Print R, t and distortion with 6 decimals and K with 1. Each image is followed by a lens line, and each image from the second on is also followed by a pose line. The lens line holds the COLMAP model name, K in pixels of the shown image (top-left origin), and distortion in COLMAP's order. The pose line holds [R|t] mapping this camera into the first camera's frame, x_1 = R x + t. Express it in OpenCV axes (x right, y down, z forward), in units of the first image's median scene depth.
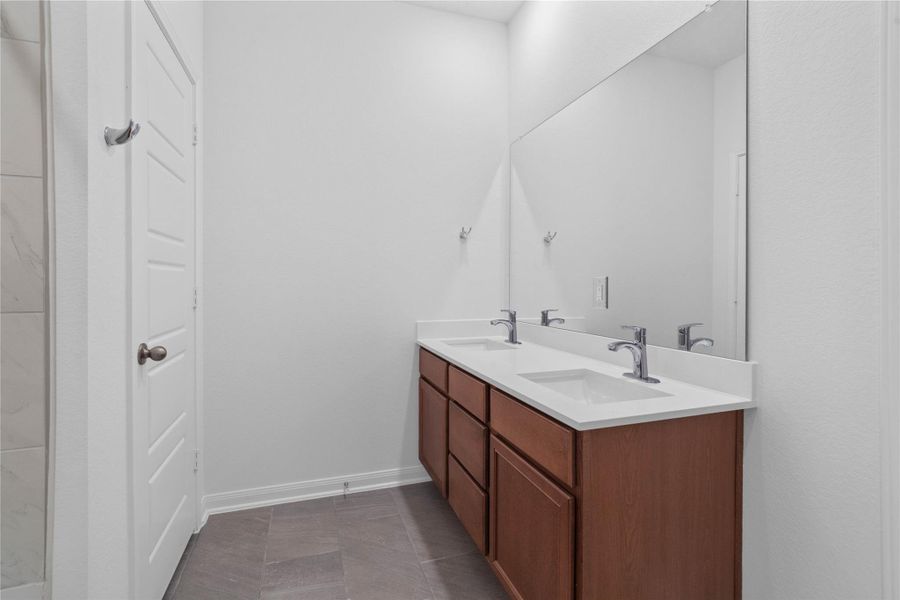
lens RADIAL K [[422.2, 0, 449.8], [0, 422.2, 295.8], [0, 0, 1]] dist [0.000762, 0.000415]
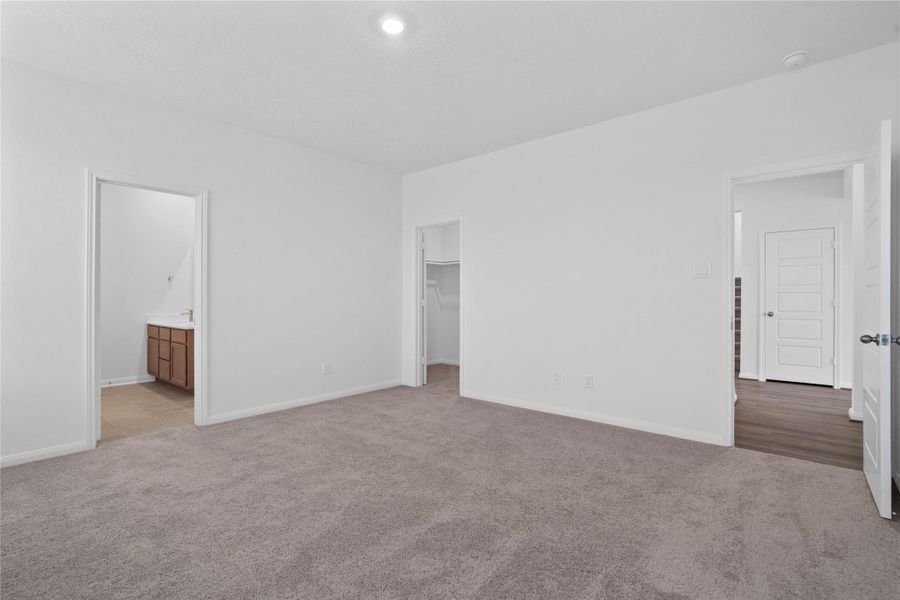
lens RADIAL K [[422.2, 0, 450.8], [0, 422.2, 295.4], [0, 0, 1]] dist [0.000762, 0.000415]
pose [[0.854487, -0.002700, 0.519465, 0.163930], [0.006607, 0.999962, -0.005670, -0.025757], [-0.519430, 0.008277, 0.854473, -2.068766]]
